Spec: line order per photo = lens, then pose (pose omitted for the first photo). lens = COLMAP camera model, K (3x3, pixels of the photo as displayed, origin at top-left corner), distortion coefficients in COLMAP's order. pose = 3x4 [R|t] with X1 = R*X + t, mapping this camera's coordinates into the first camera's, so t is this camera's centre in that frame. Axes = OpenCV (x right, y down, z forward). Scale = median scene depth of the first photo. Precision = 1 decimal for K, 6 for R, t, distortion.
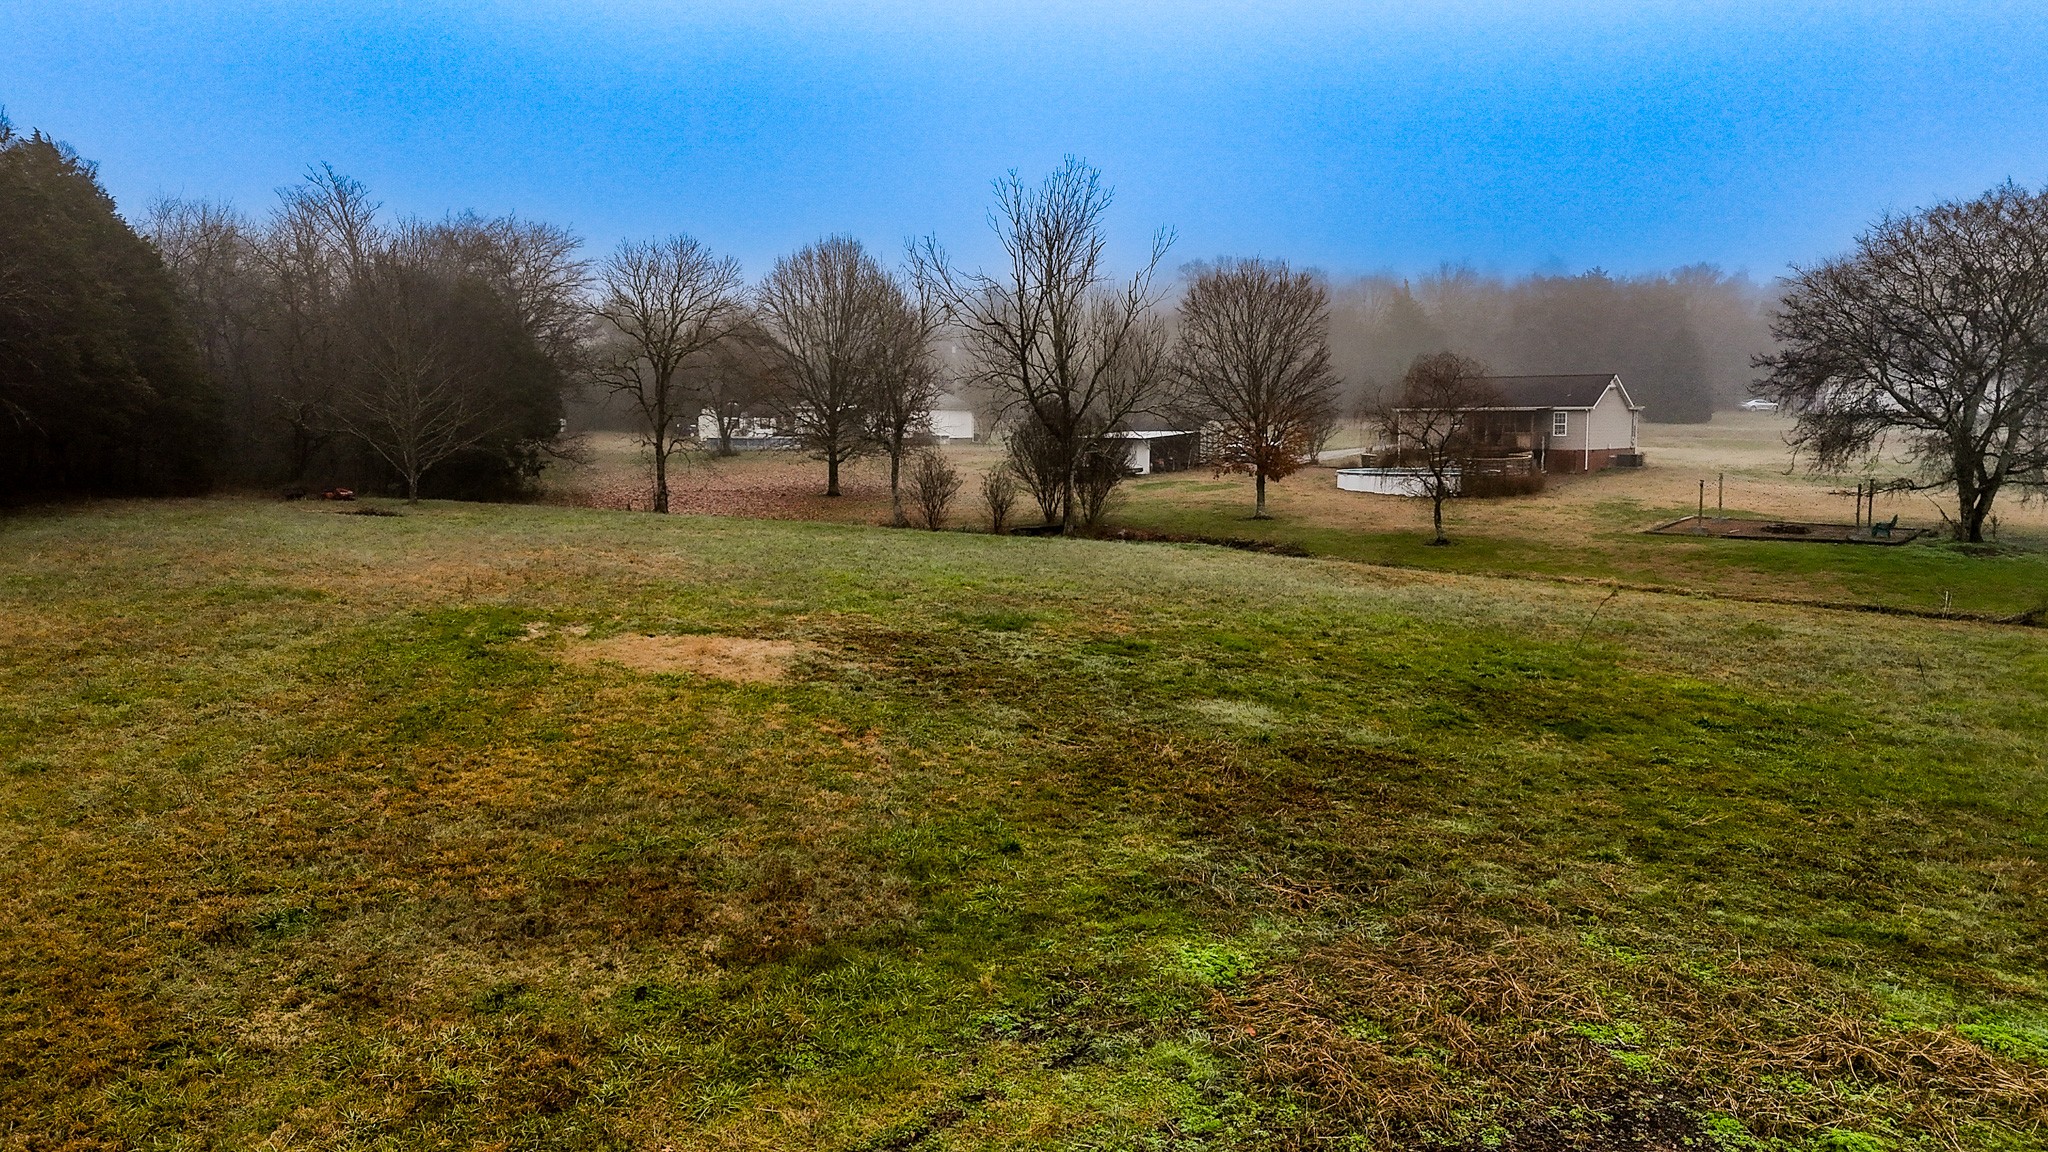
lens RADIAL K [[1366.7, 0, 1024.0], [0, 1366.7, 576.0], [0, 0, 1]] dist [0.070817, -0.127186]
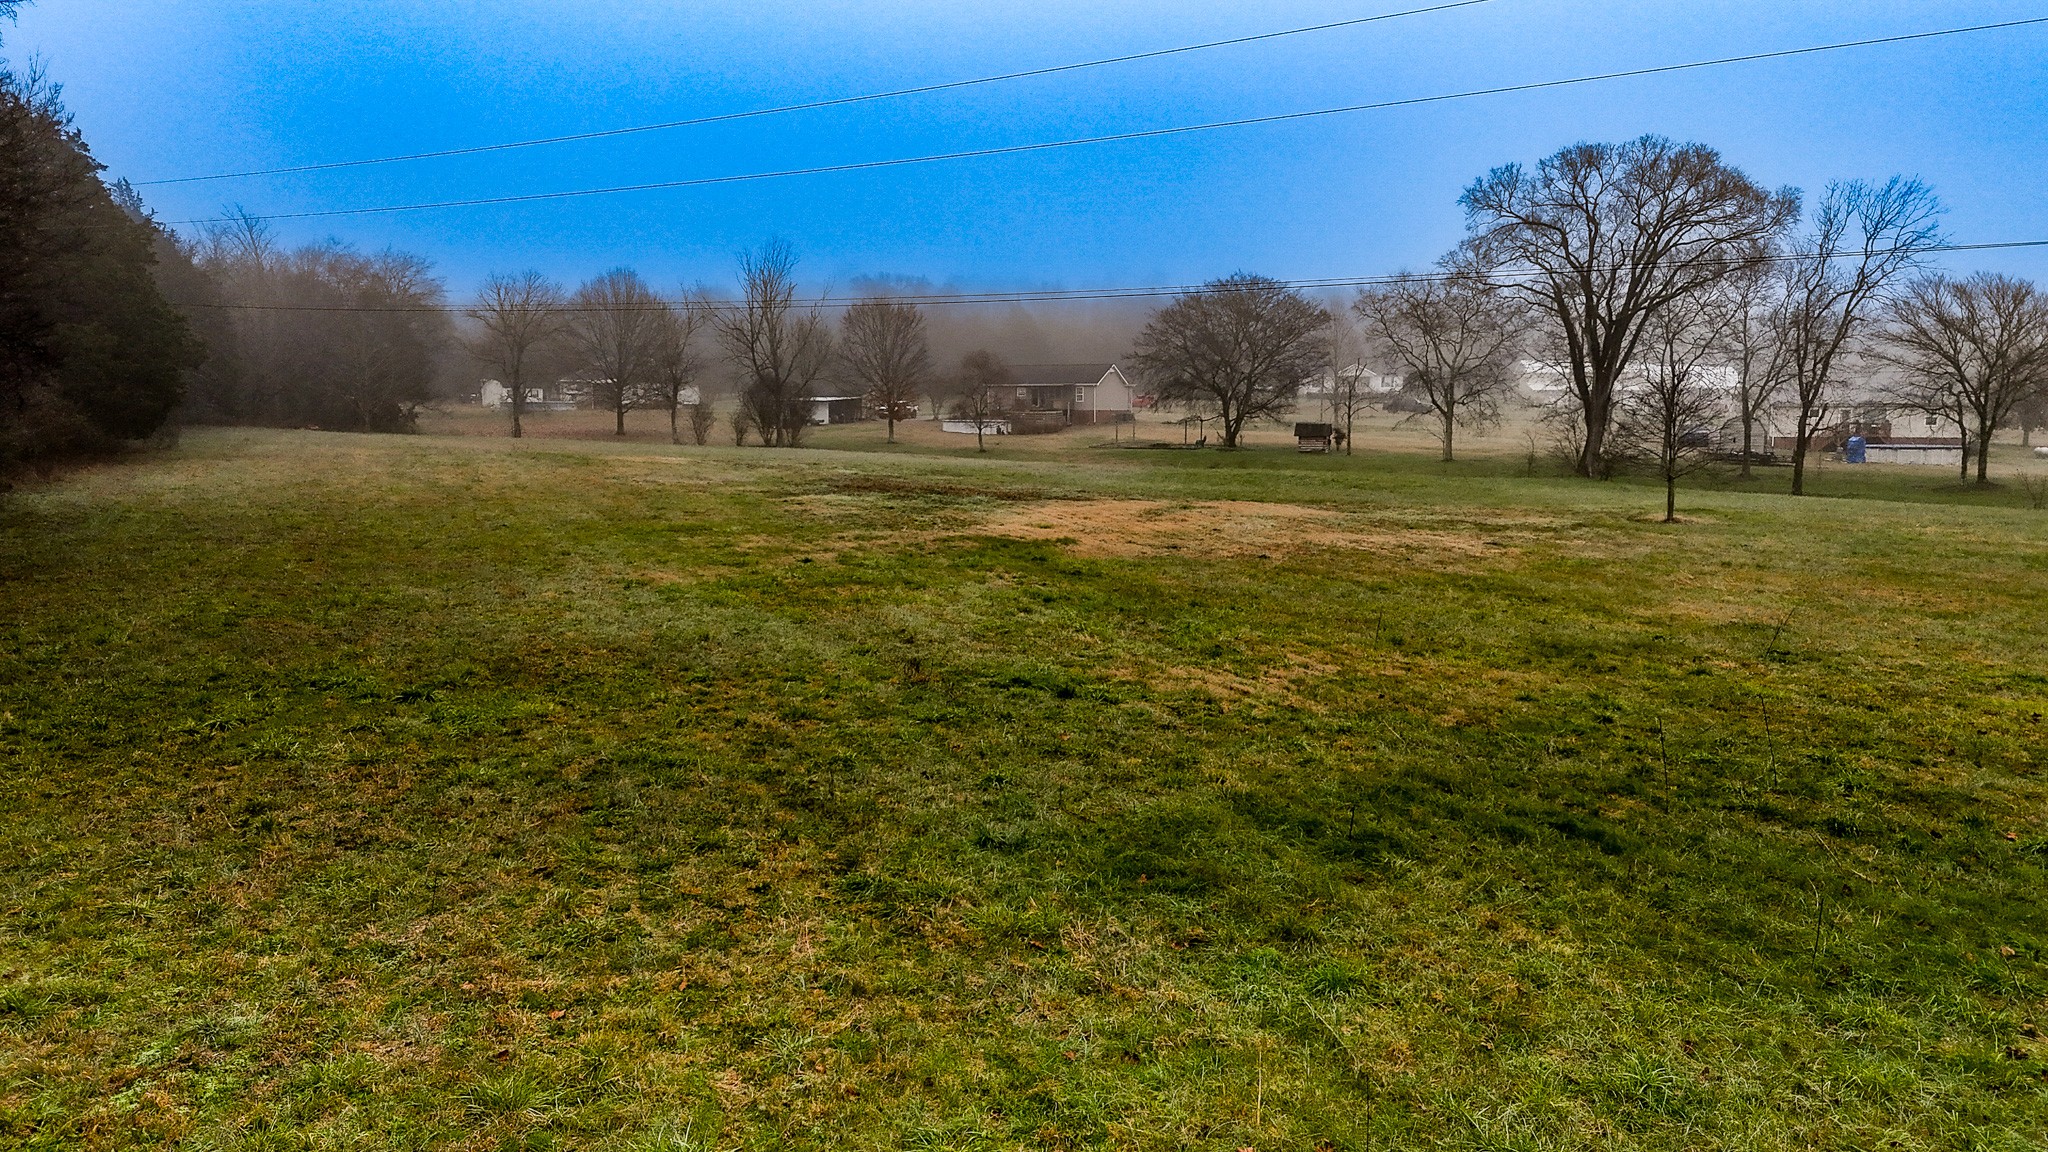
lens RADIAL K [[1366.7, 0, 1024.0], [0, 1366.7, 576.0], [0, 0, 1]] dist [0.070817, -0.127186]
pose [[0.974951, -0.023109, 0.221216, -0.049524], [0.021315, 0.999718, 0.010494, 0.107477], [-0.221396, -0.005516, 0.975168, -0.703871]]
